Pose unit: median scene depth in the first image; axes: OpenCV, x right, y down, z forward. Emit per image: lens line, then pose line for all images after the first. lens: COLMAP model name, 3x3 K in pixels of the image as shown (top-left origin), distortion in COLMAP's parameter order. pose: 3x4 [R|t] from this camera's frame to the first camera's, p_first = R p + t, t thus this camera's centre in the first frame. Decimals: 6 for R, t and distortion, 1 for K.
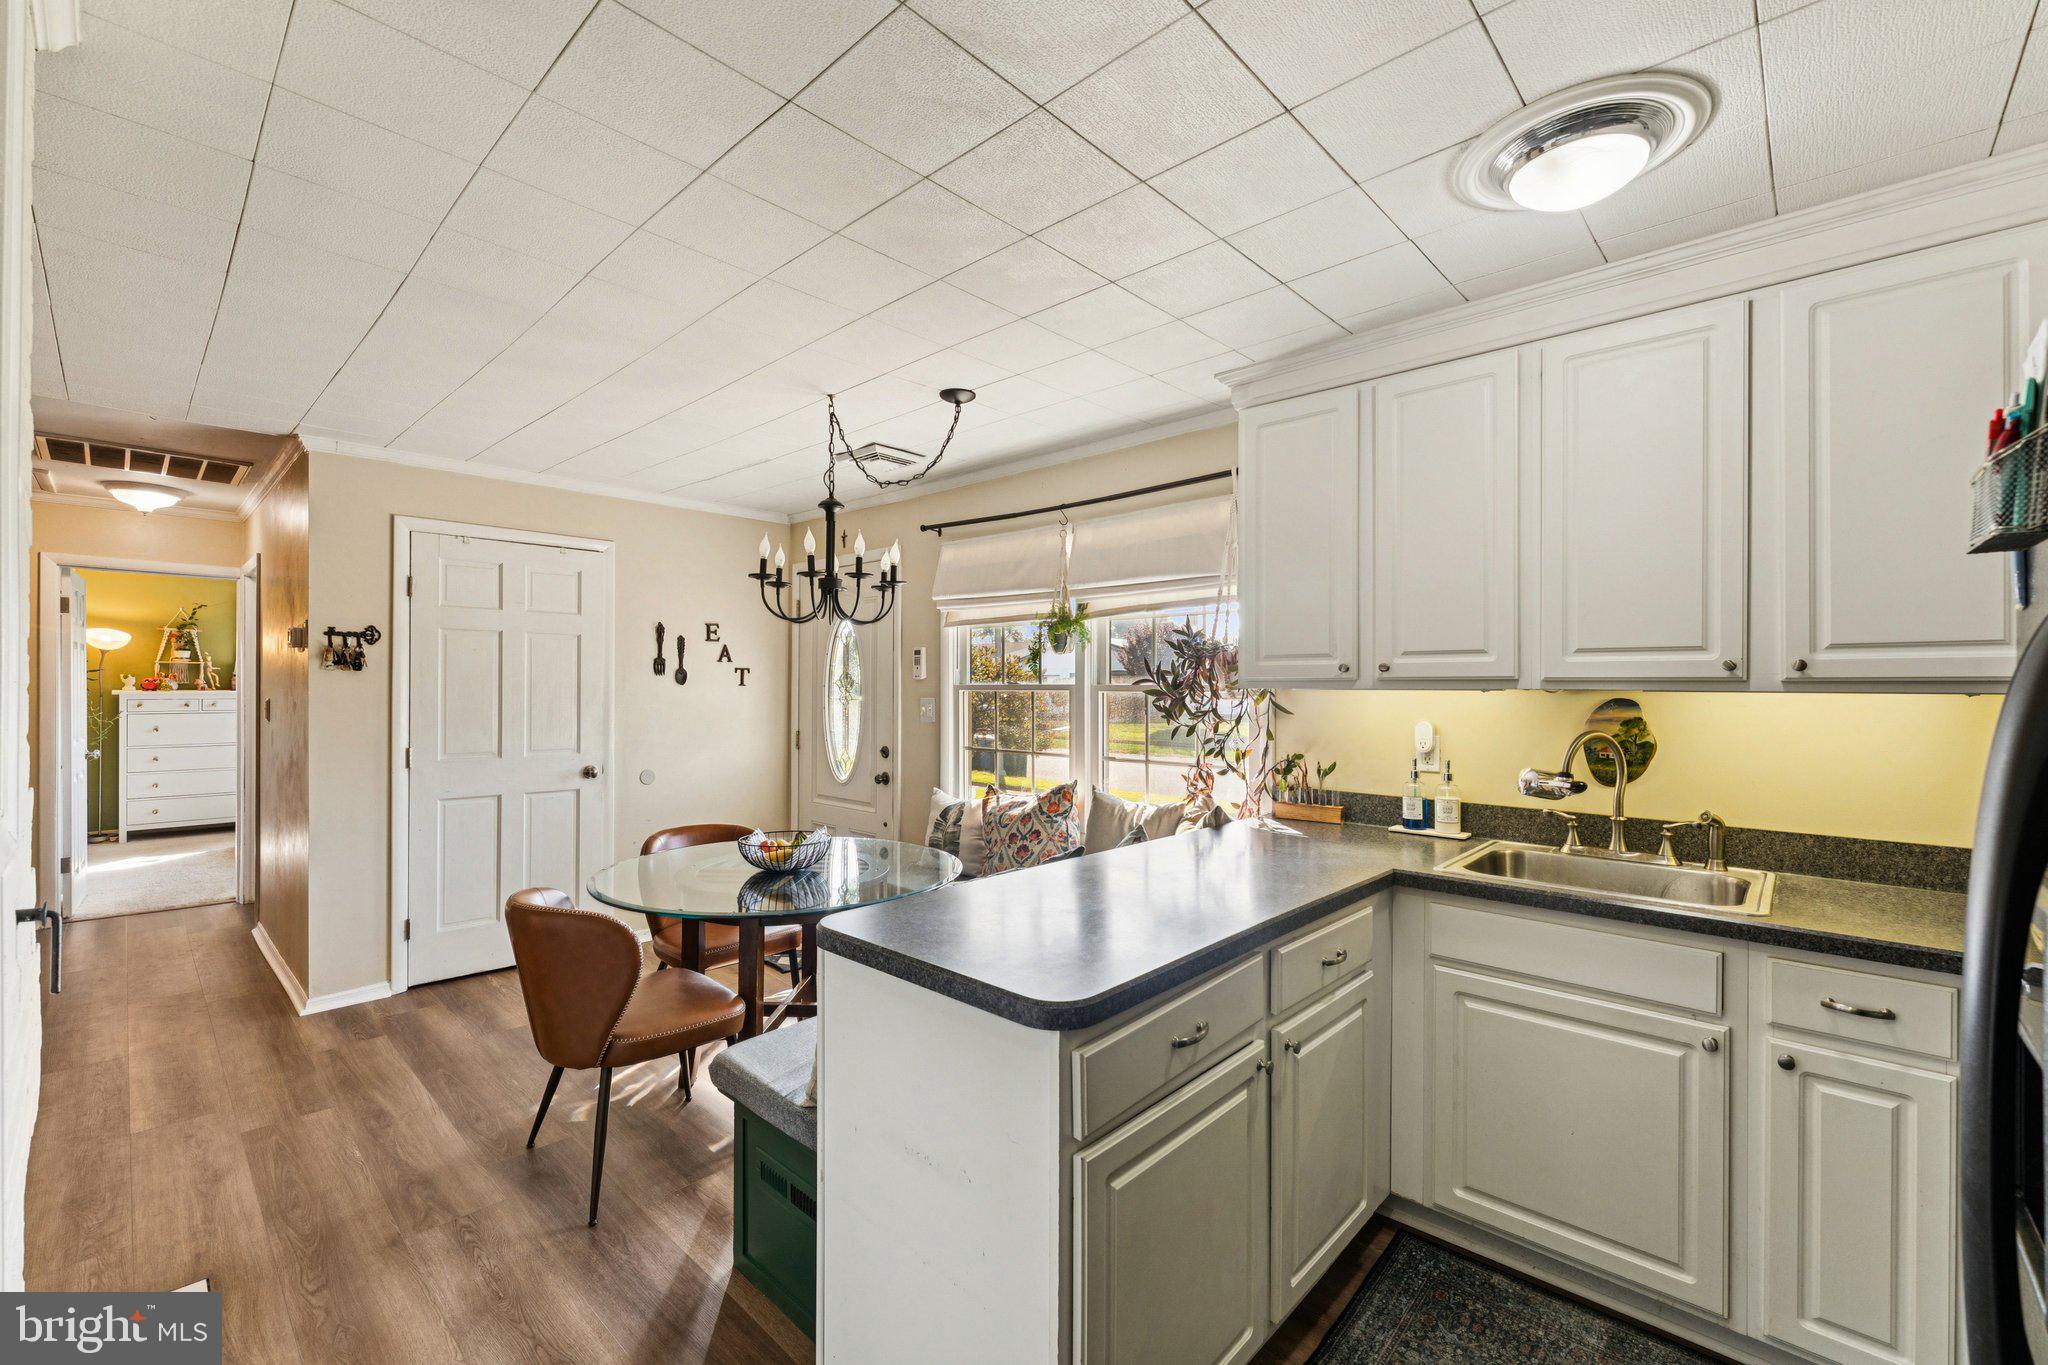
lens RADIAL K [[848.8, 0, 1025.1], [0, 848.8, 690.7], [0, 0, 1]] dist [-0.003132, -0.000373]
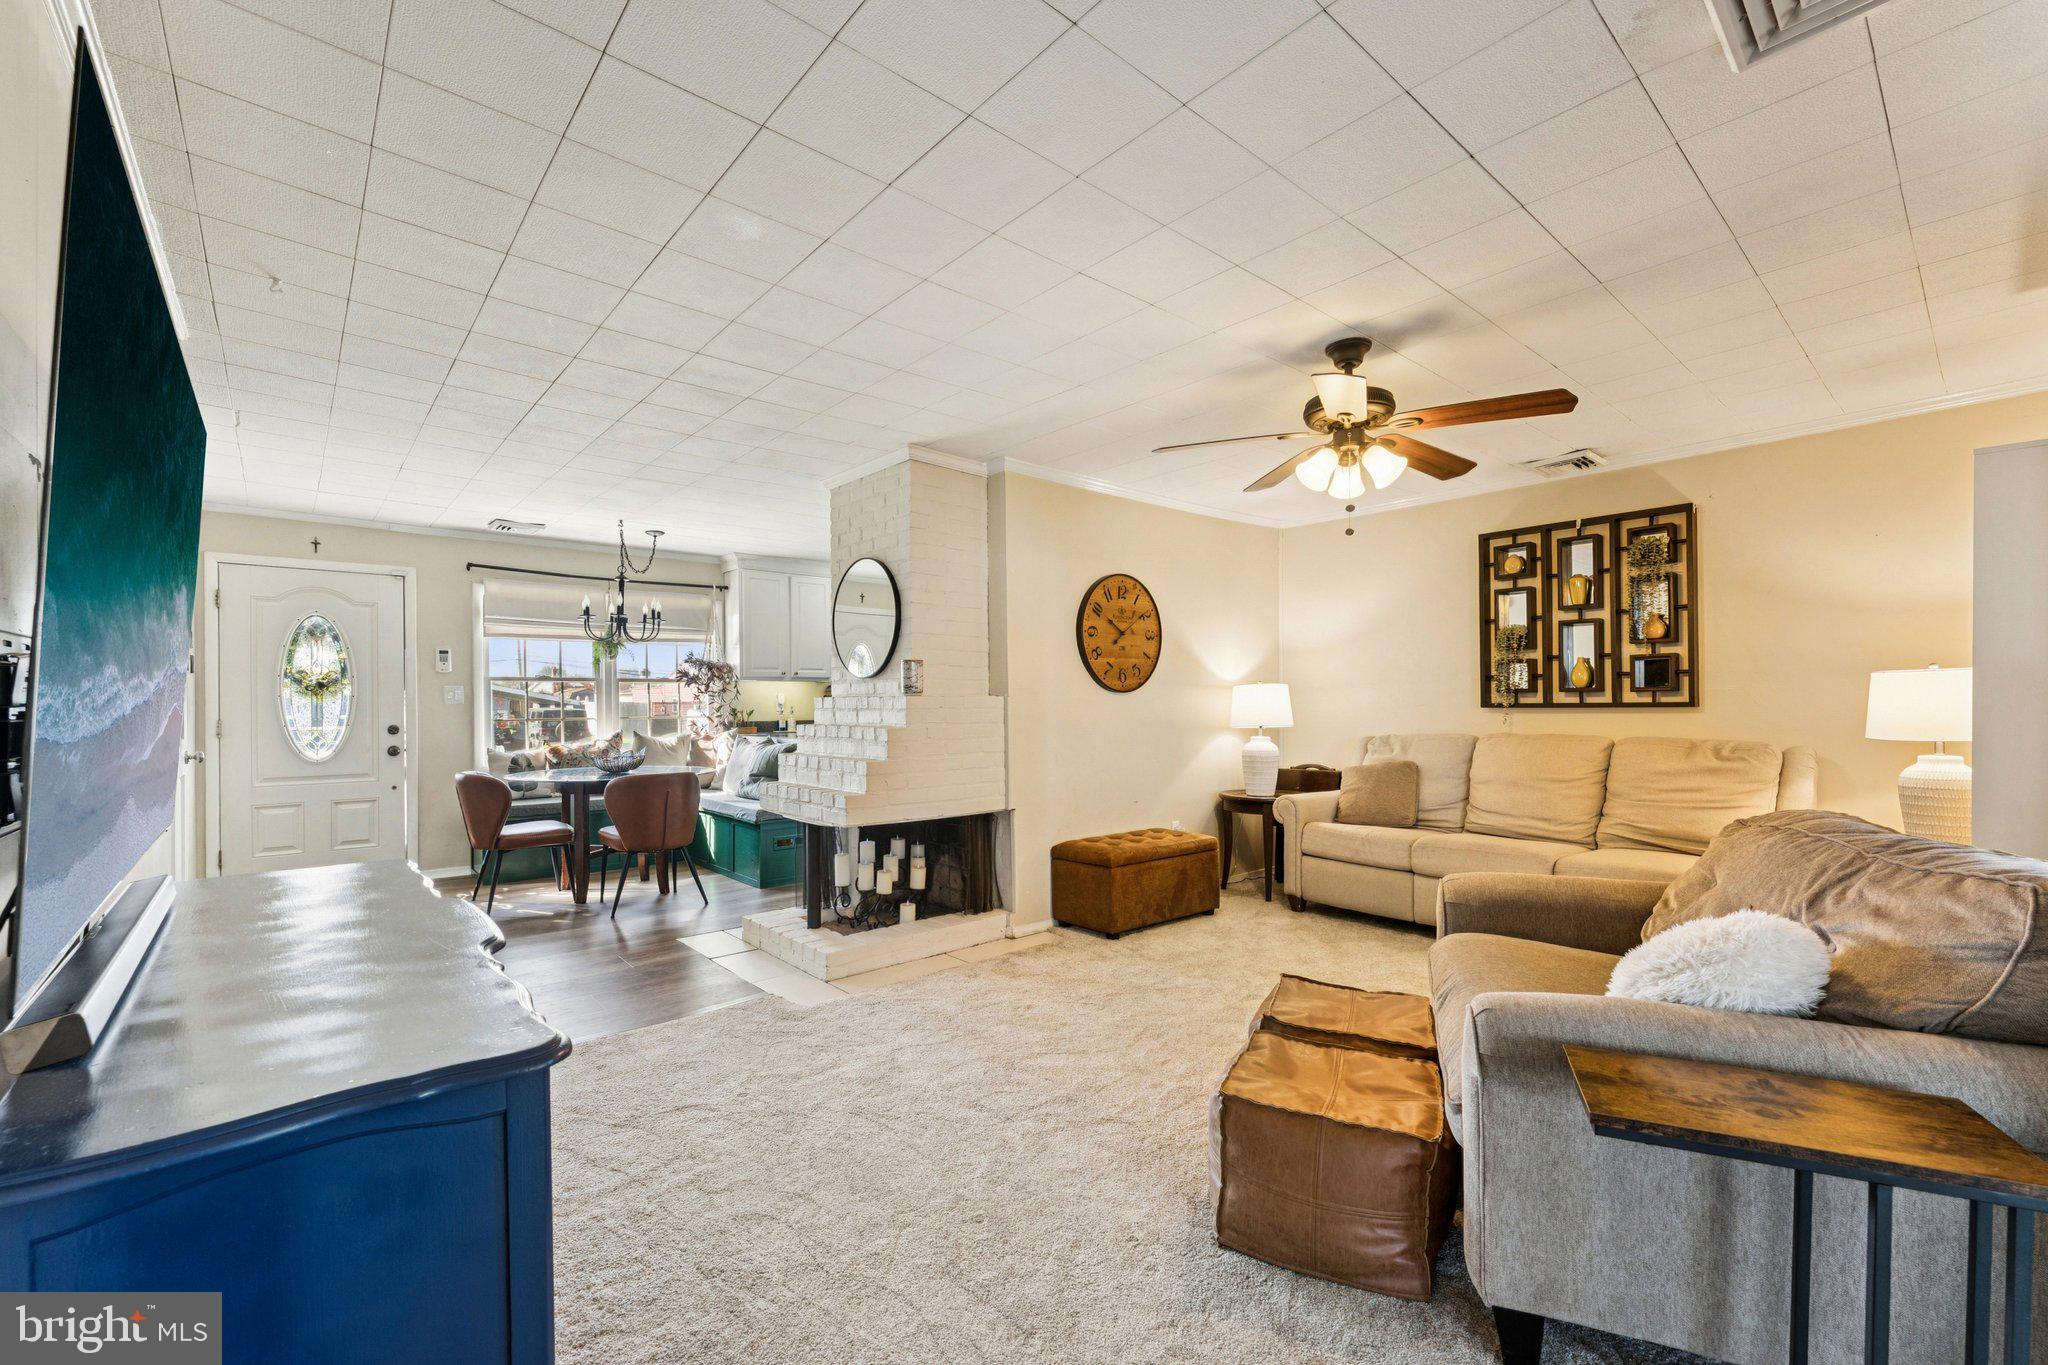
lens RADIAL K [[848.8, 0, 1019.7], [0, 848.8, 717.5], [0, 0, 1]] dist [-0.003132, -0.000373]
pose [[0.112372, -0.021152, 0.993441, -1.996166], [0.013197, 0.999717, 0.019793, 0.063987], [-0.993579, 0.010886, 0.112620, -0.084748]]
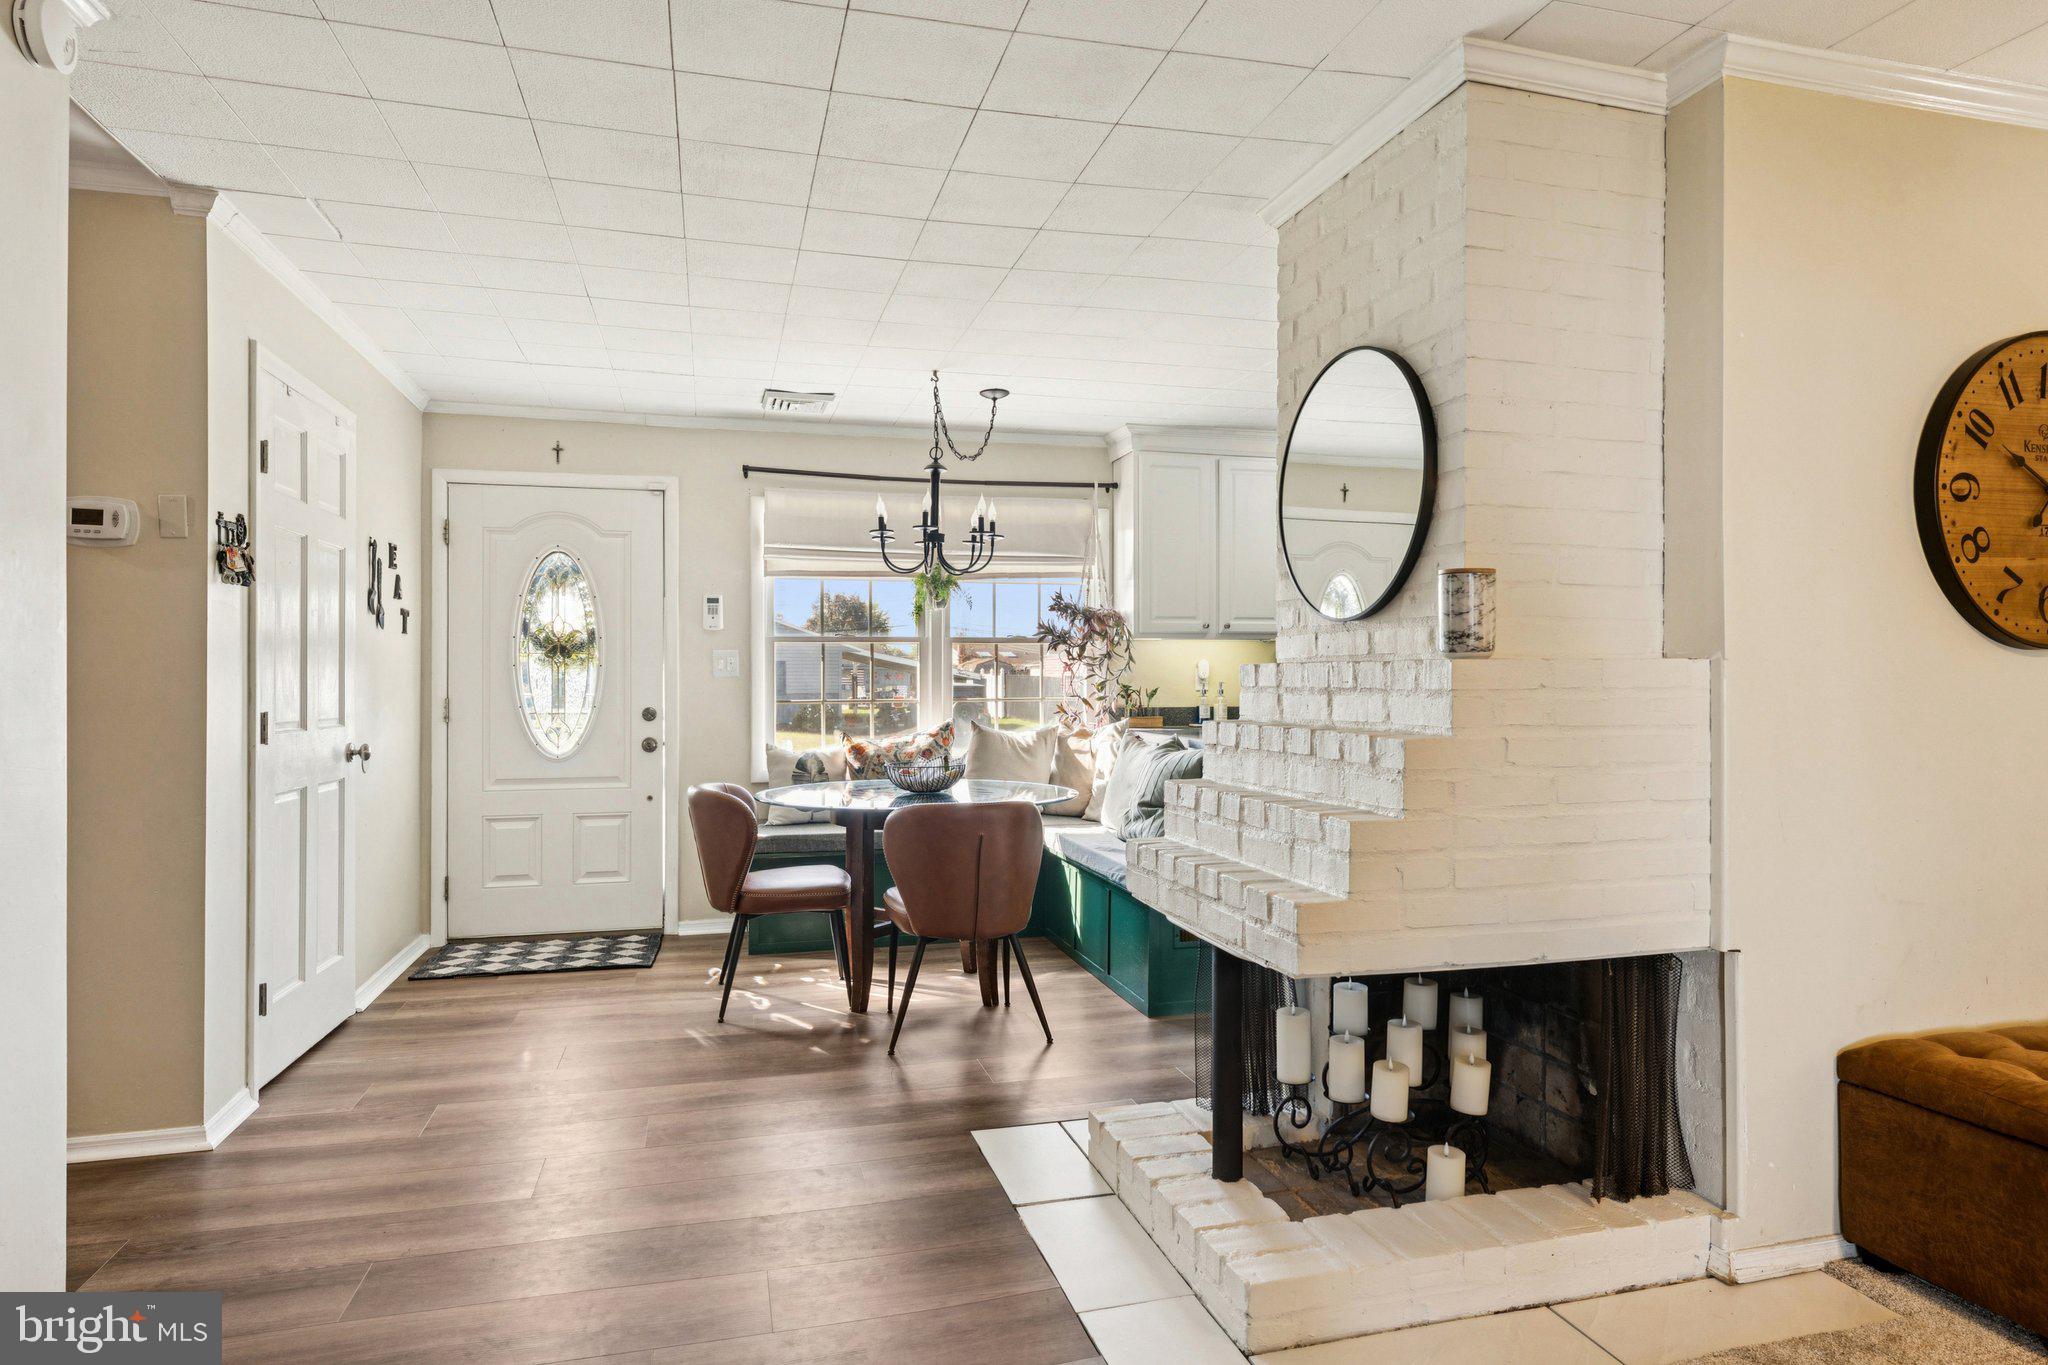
lens RADIAL K [[1161.3, 0, 1028.7], [0, 1161.3, 695.9], [0, 0, 1]] dist [0.004470, -0.000824]
pose [[0.531447, -0.016521, 0.846931, -1.473026], [0.010617, 0.999861, 0.012842, 0.065459], [-0.847025, 0.002167, 0.531548, 0.073489]]
